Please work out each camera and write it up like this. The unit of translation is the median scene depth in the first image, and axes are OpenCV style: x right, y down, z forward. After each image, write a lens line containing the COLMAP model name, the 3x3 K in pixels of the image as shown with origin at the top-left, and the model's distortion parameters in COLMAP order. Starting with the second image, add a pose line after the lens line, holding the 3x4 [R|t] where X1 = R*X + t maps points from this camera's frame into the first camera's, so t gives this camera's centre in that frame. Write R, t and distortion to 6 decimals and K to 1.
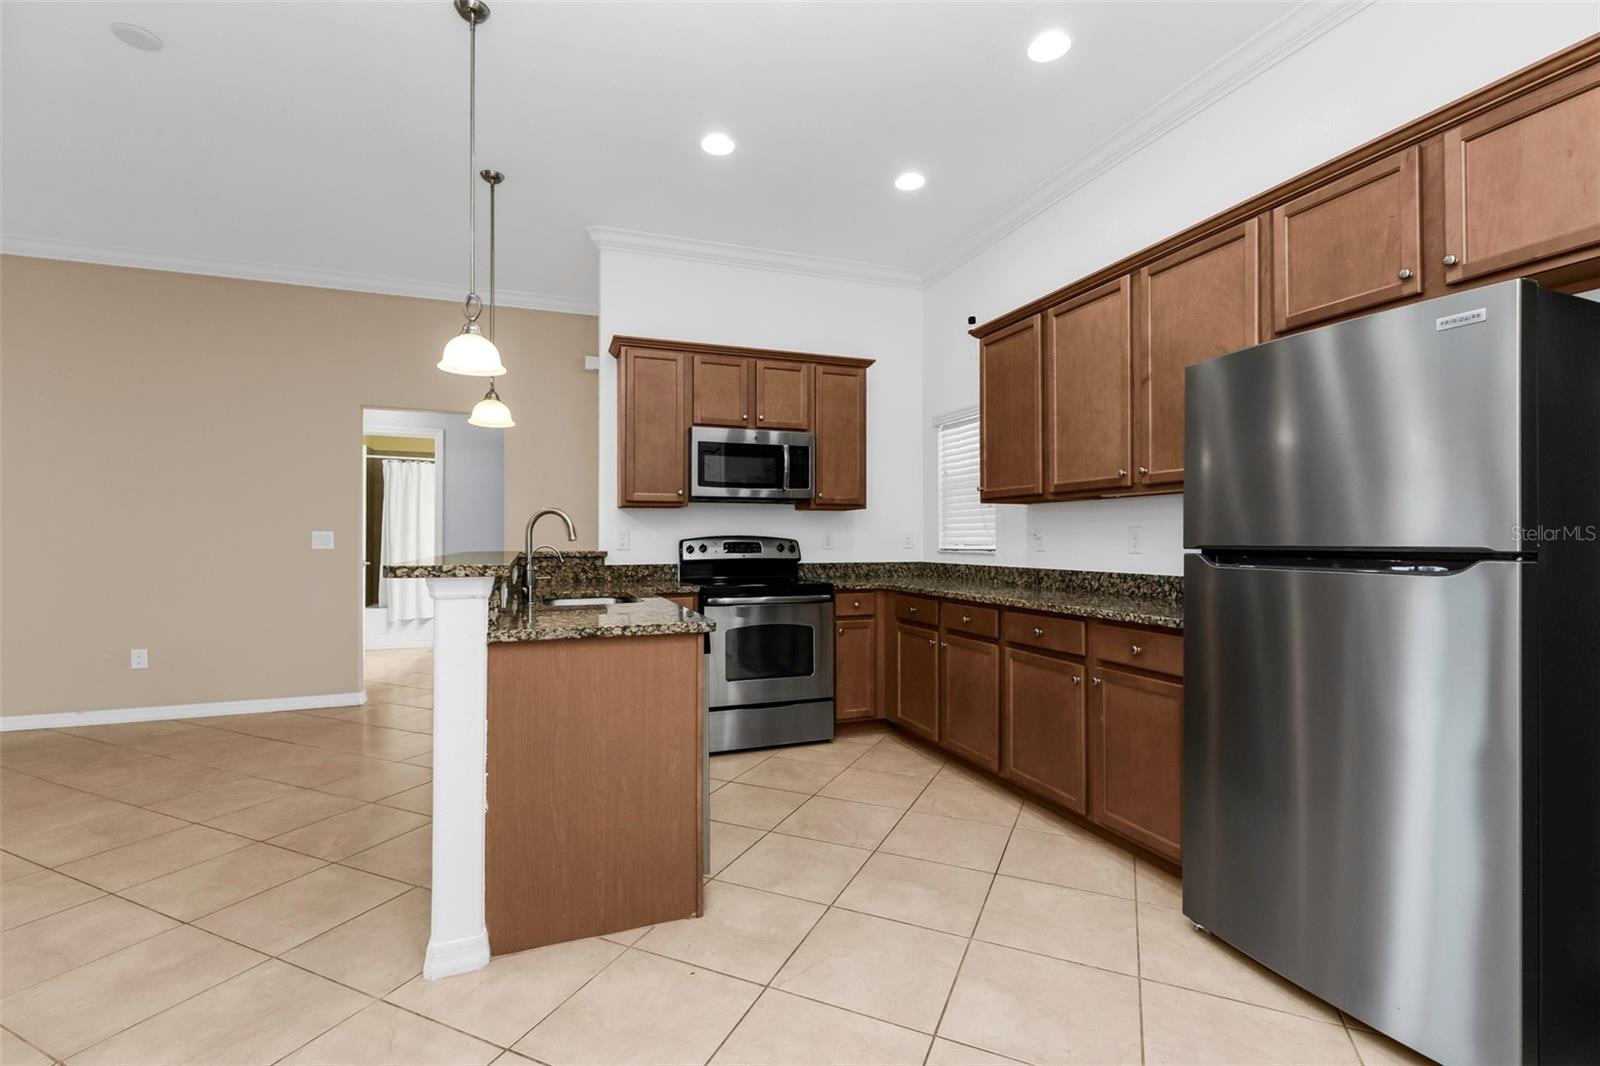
lens RADIAL K [[706.3, 0, 805.9], [0, 706.3, 531.0], [0, 0, 1]] dist [0.001902, 0.000067]
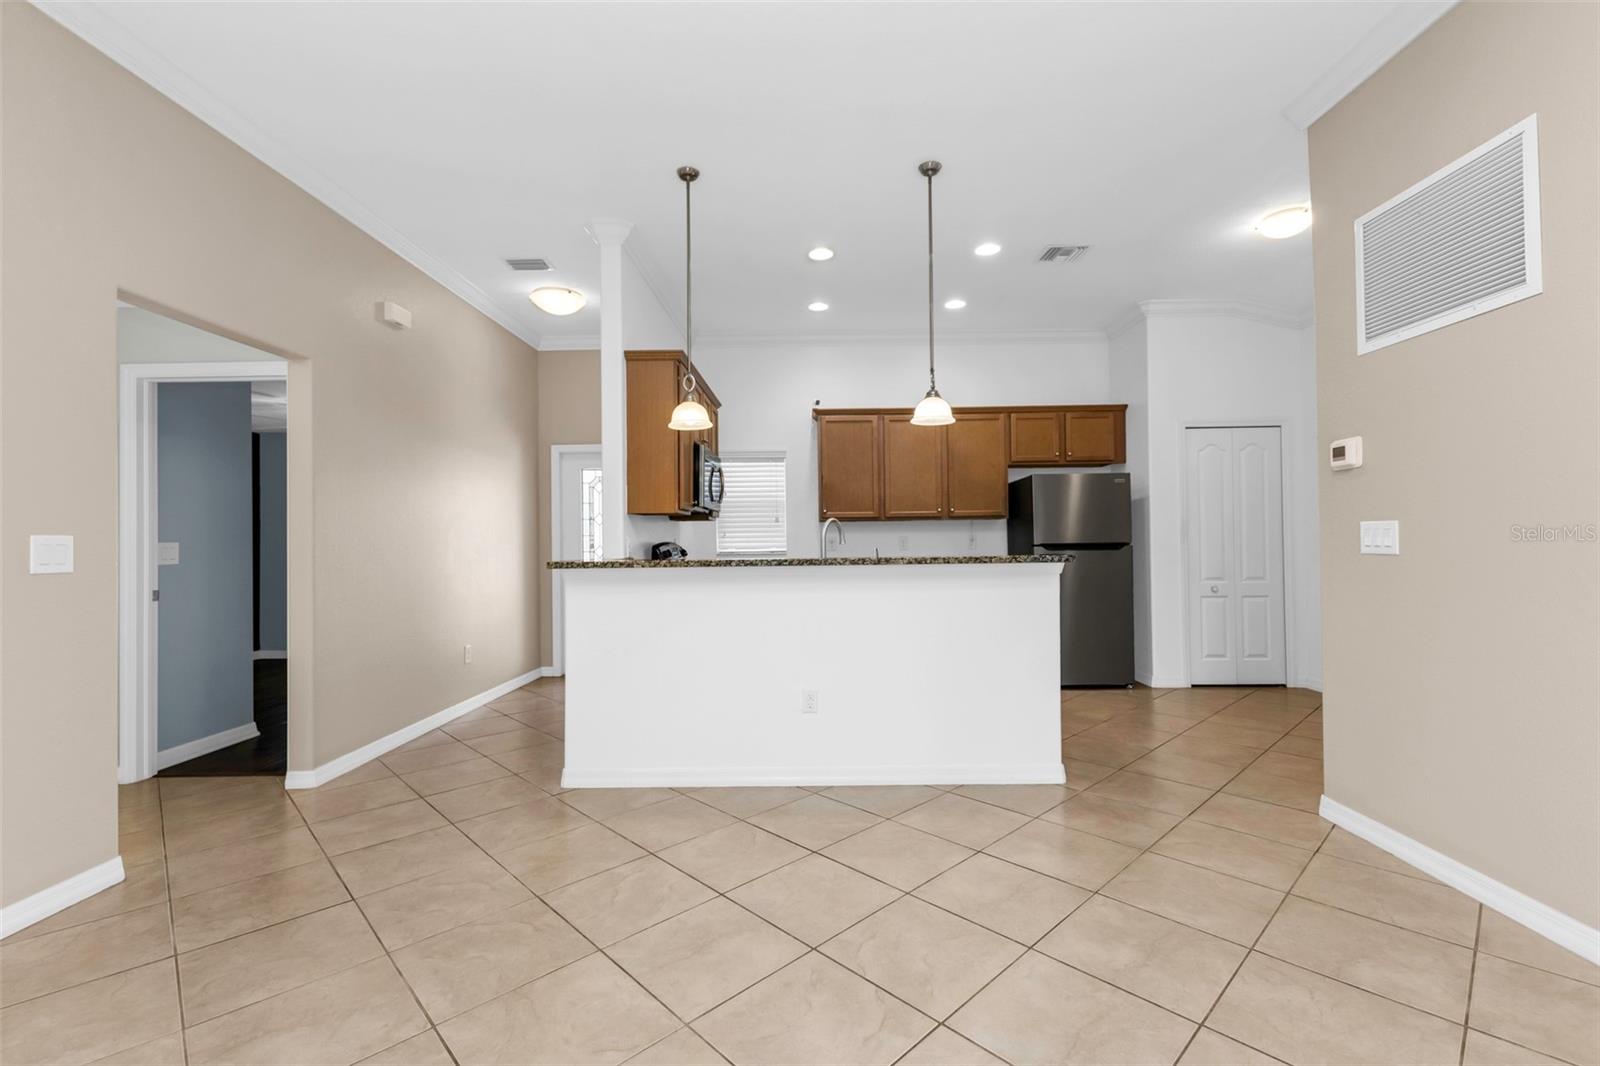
lens RADIAL K [[693.6, 0, 800.0], [0, 693.6, 533.0], [0, 0, 1]] dist [0.010477, 0.000099]
pose [[0.372505, 0.011533, 0.927959, -1.124019], [0.000634, 0.999919, -0.012682, 0.006621], [-0.928030, 0.005312, 0.372467, 0.442021]]
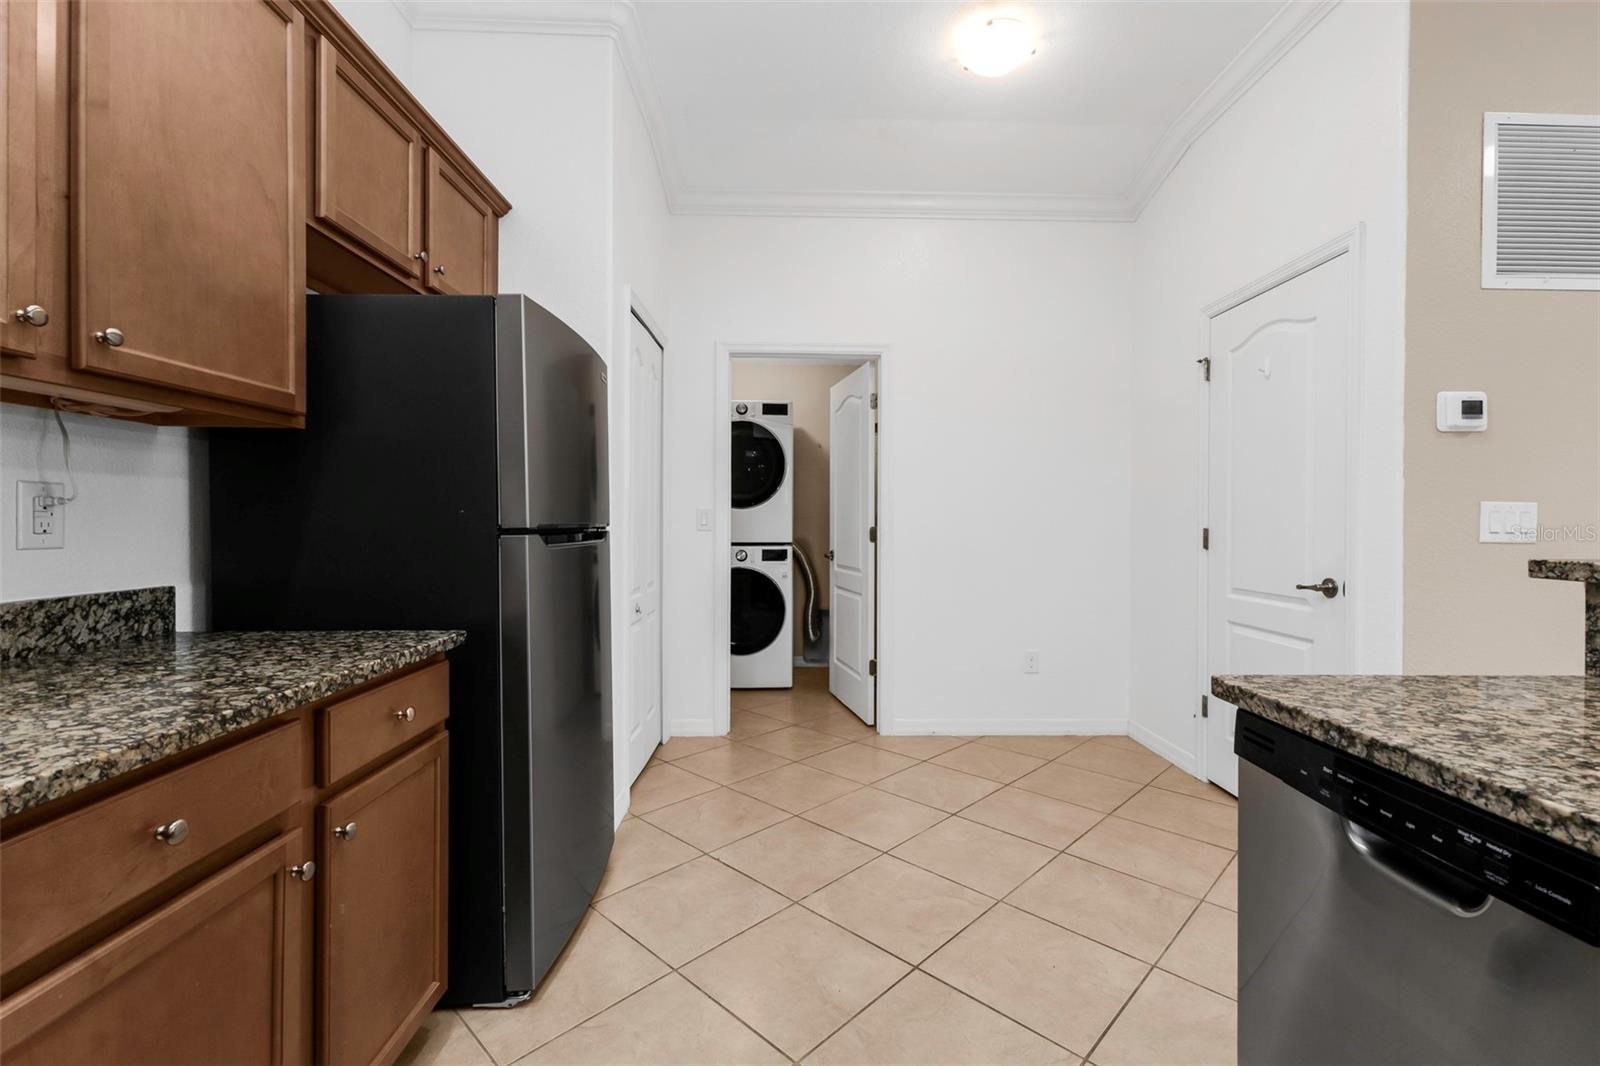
lens RADIAL K [[691.3, 0, 804.0], [0, 691.3, 522.8], [0, 0, 1]] dist [0.000304, -0.000125]
pose [[-0.939820, -0.003350, 0.341653, -0.013001], [-0.006463, 0.999947, -0.007973, 0.011201], [-0.341608, -0.009701, -0.939792, 0.843568]]
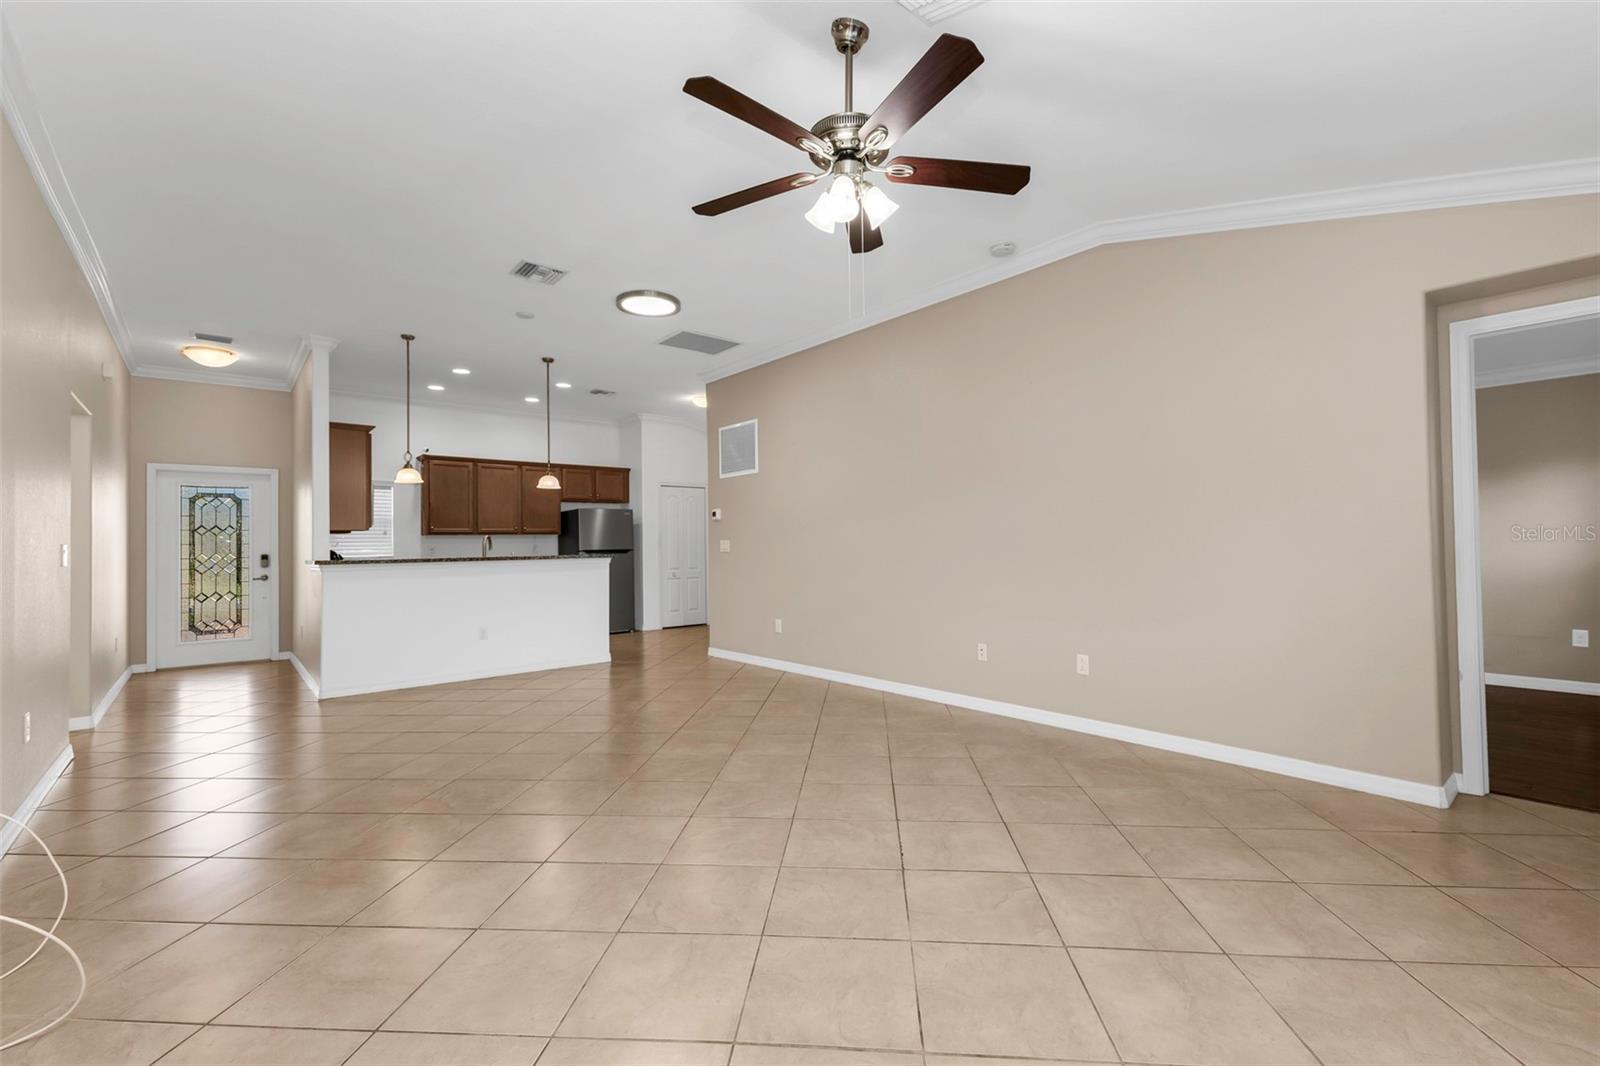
lens RADIAL K [[692.4, 0, 820.2], [0, 692.4, 532.3], [0, 0, 1]] dist [0.000736, -0.000178]
pose [[-0.349790, 0.025505, 0.936481, -2.064092], [0.004944, 0.999666, -0.025379, 0.013985], [-0.936815, -0.004248, -0.349799, 0.575261]]
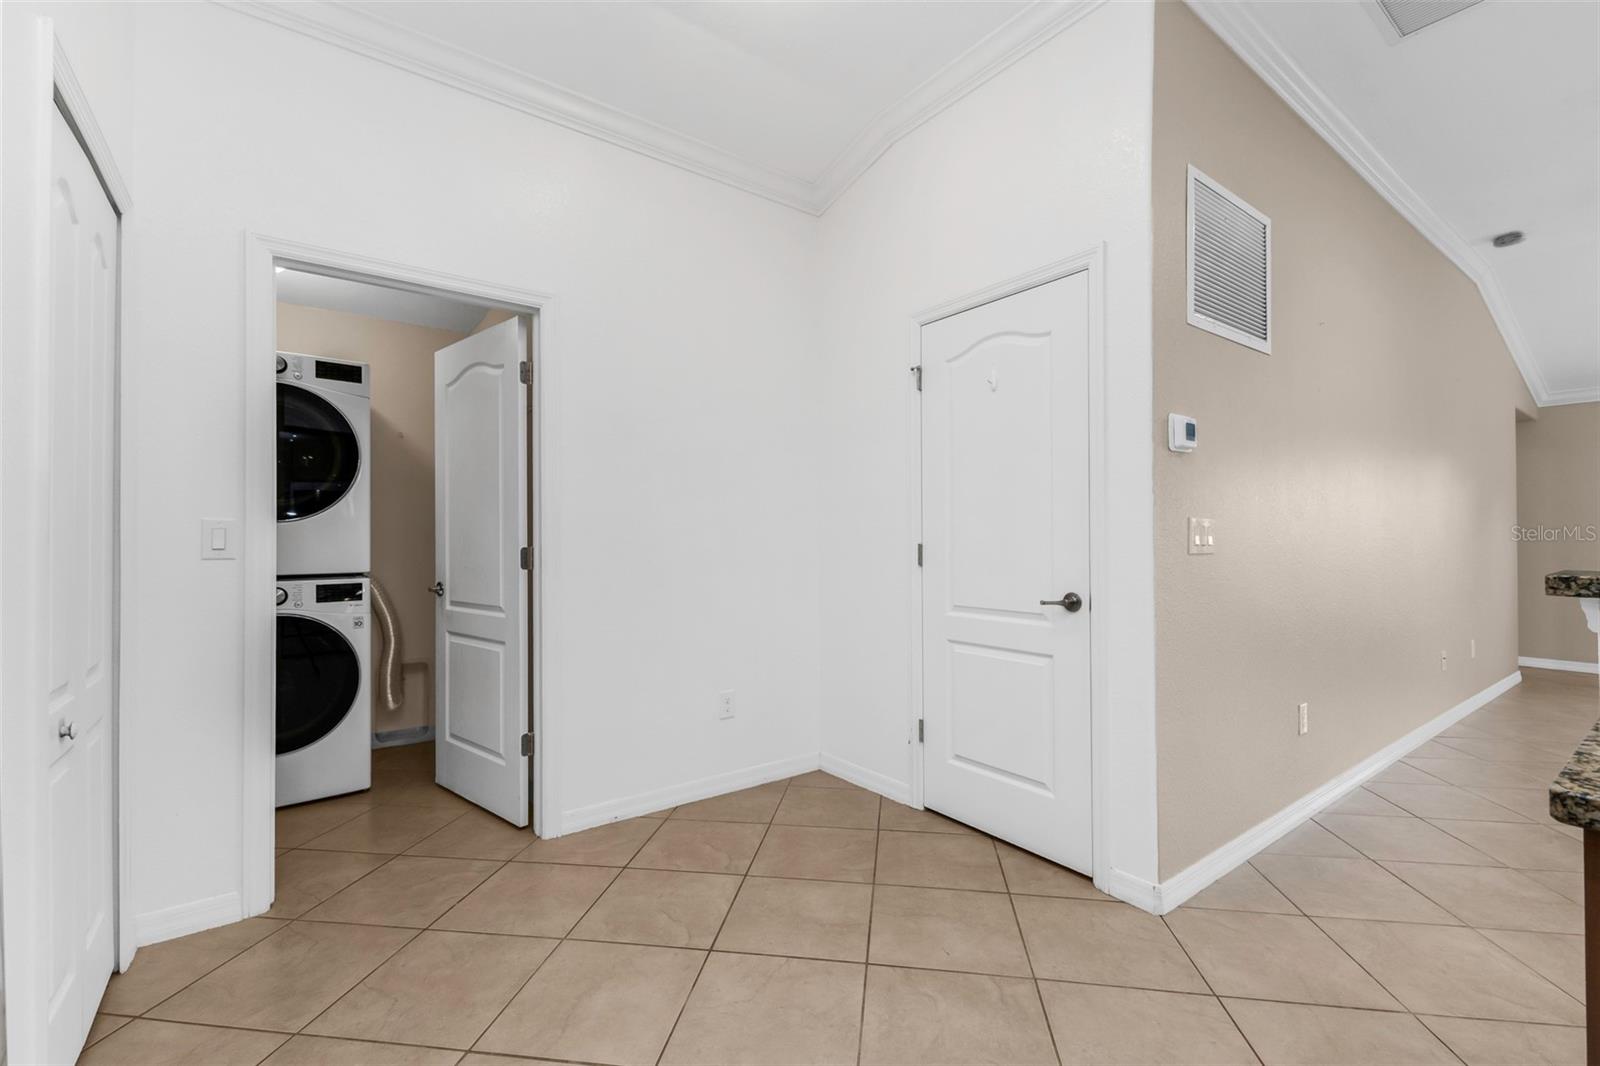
lens RADIAL K [[690.9, 0, 801.2], [0, 690.9, 530.8], [0, 0, 1]] dist [0.005832, 0.000023]
pose [[-0.962245, 0.003061, -0.272167, 0.148681], [0.008759, 0.999767, -0.019722, 0.007824], [0.272043, -0.021361, -0.962048, 0.644512]]
